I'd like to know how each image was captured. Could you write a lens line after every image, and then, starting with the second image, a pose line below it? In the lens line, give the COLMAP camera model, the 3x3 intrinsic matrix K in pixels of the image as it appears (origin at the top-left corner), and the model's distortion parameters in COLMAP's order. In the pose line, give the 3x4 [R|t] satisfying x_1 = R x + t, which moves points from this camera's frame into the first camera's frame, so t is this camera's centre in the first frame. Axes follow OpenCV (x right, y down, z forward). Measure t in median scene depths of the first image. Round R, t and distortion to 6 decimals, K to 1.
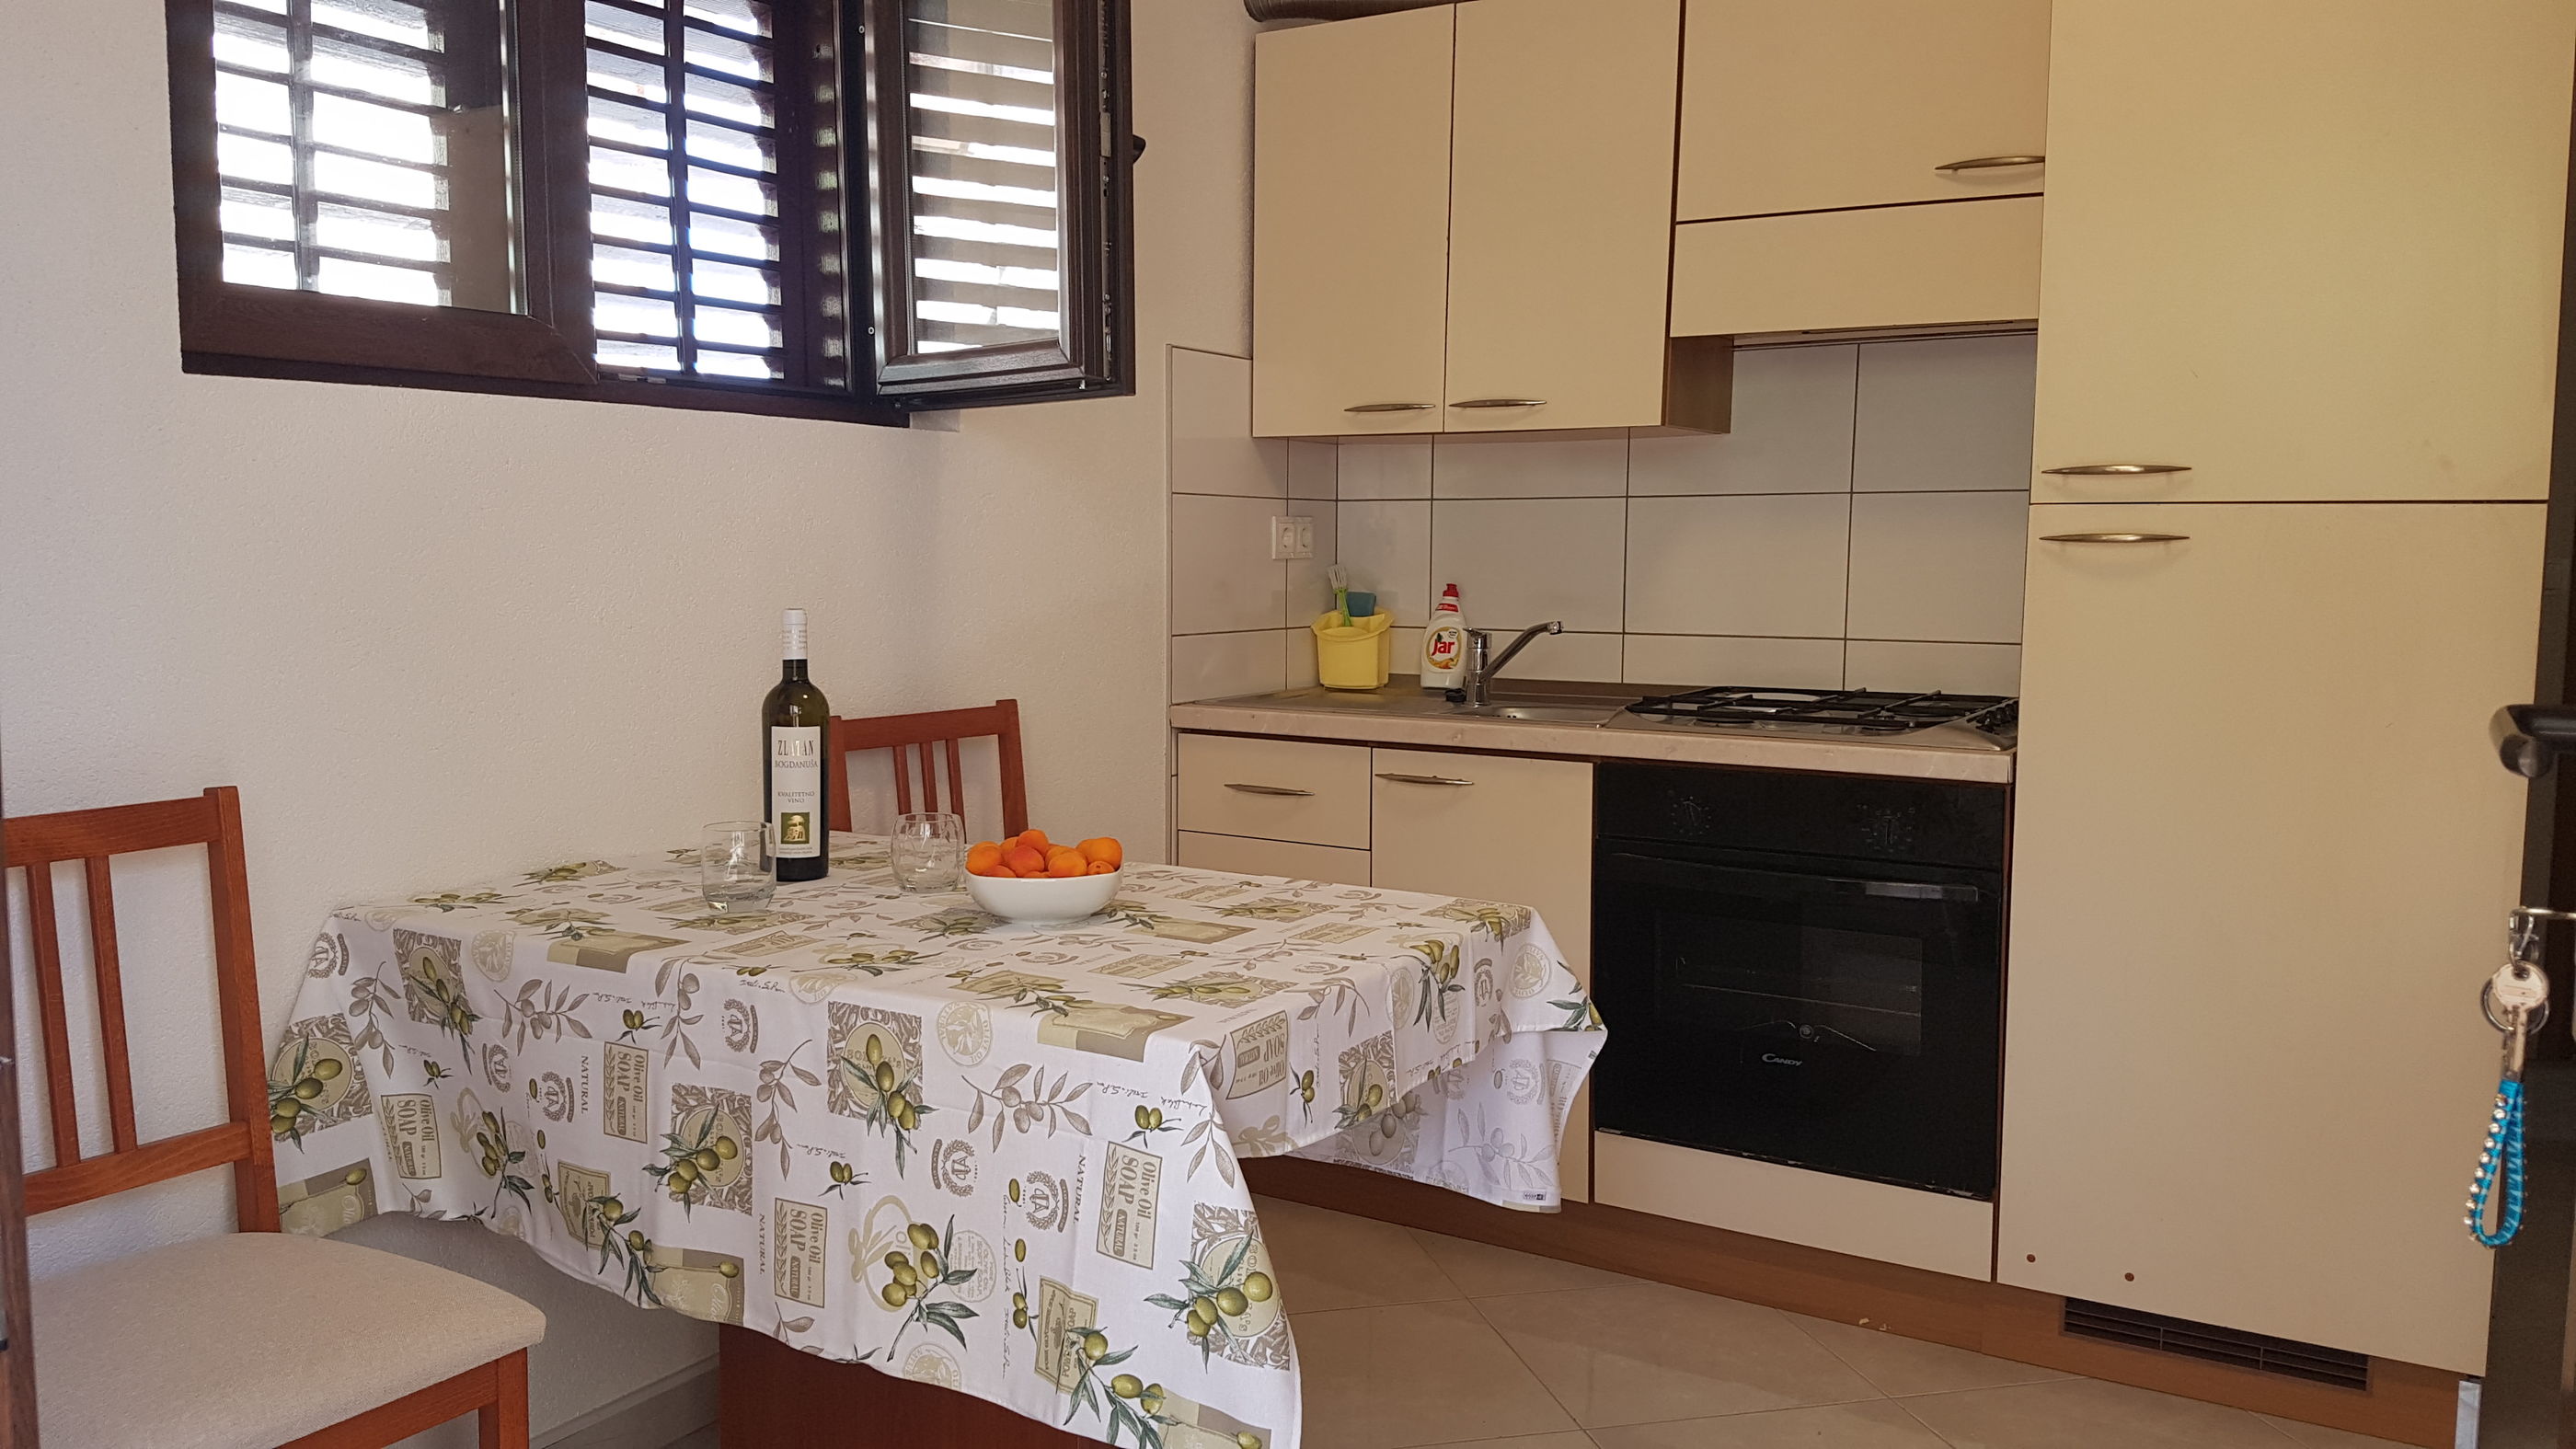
lens RADIAL K [[2029.8, 0, 1288.0], [0, 2029.8, 724.5], [0, 0, 1]] dist [0.250940, -0.551152]
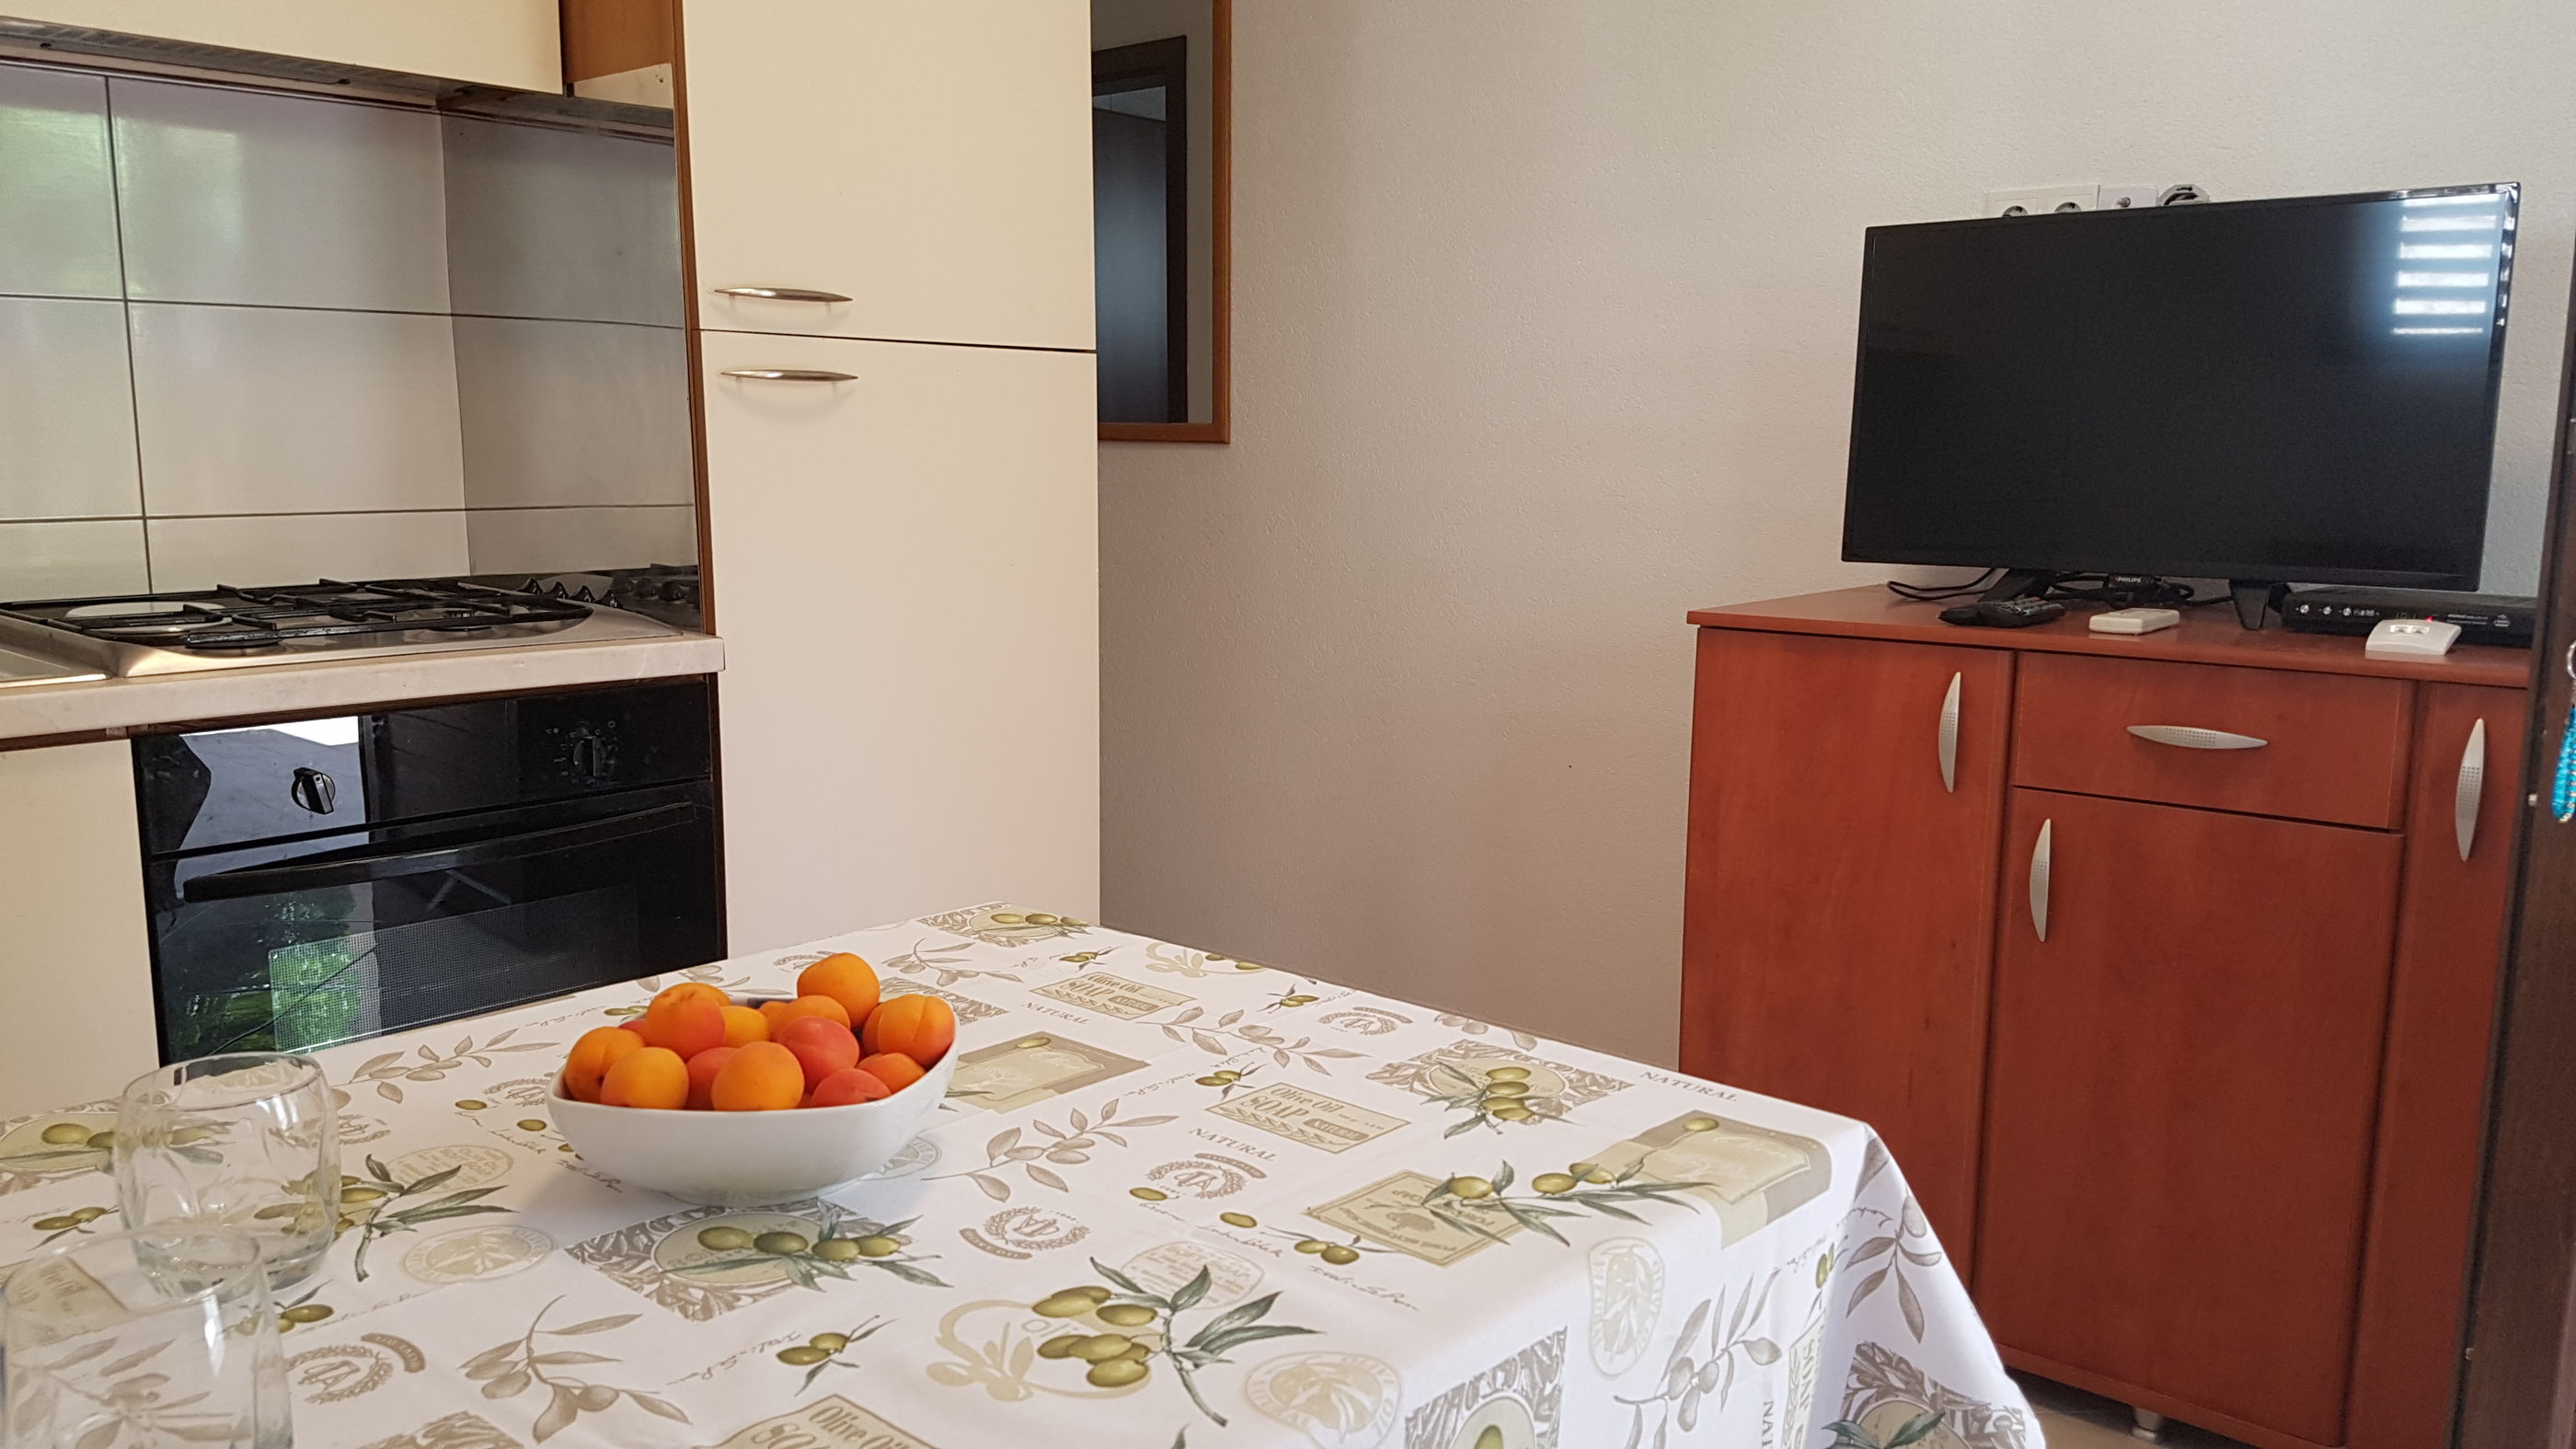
lens RADIAL K [[2029.8, 0, 1288.0], [0, 2029.8, 724.5], [0, 0, 1]] dist [0.250940, -0.551152]
pose [[0.165909, -0.142311, 0.975818, -0.396910], [0.079931, 0.988217, 0.130530, -0.038632], [-0.982896, 0.056342, 0.175329, 0.607691]]
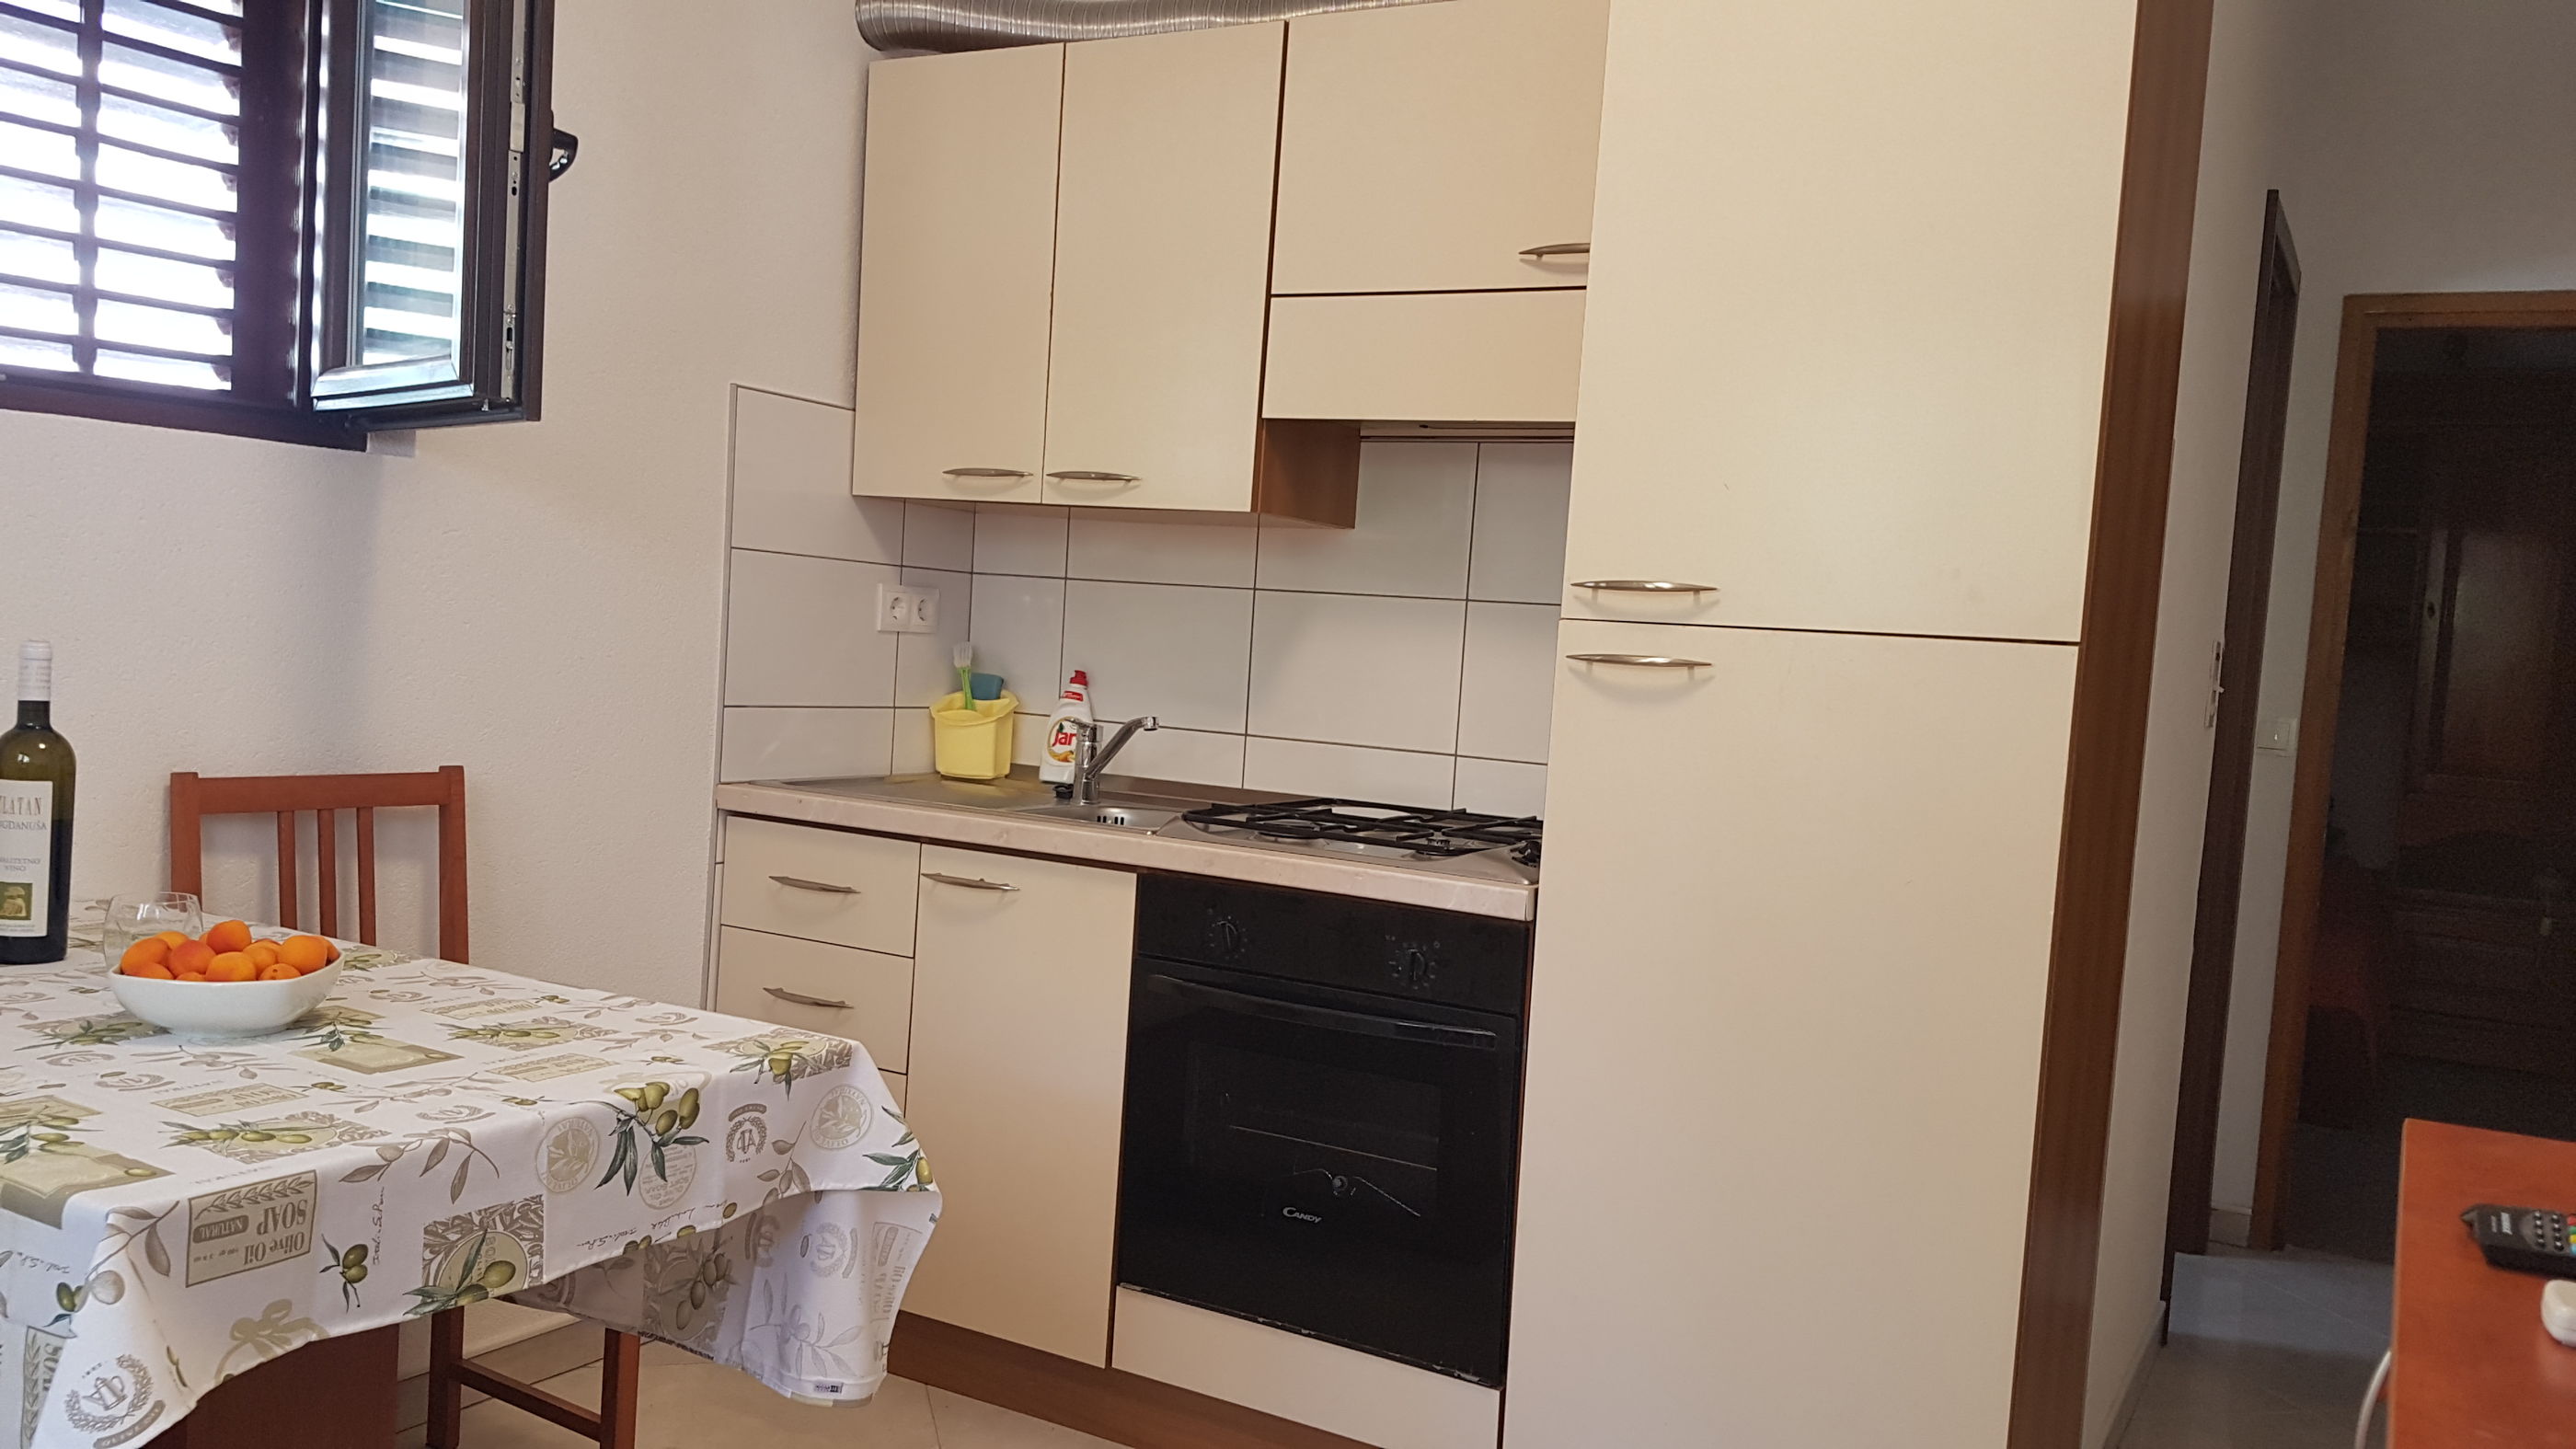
lens RADIAL K [[2011.6, 0, 1370.4], [0, 2011.6, 734.4], [0, 0, 1]] dist [0.250239, -0.432006]
pose [[0.997425, 0.059592, 0.039906, 0.227529], [-0.057867, 0.997395, -0.043061, -0.010801], [-0.042368, 0.040641, 0.998275, 0.104857]]
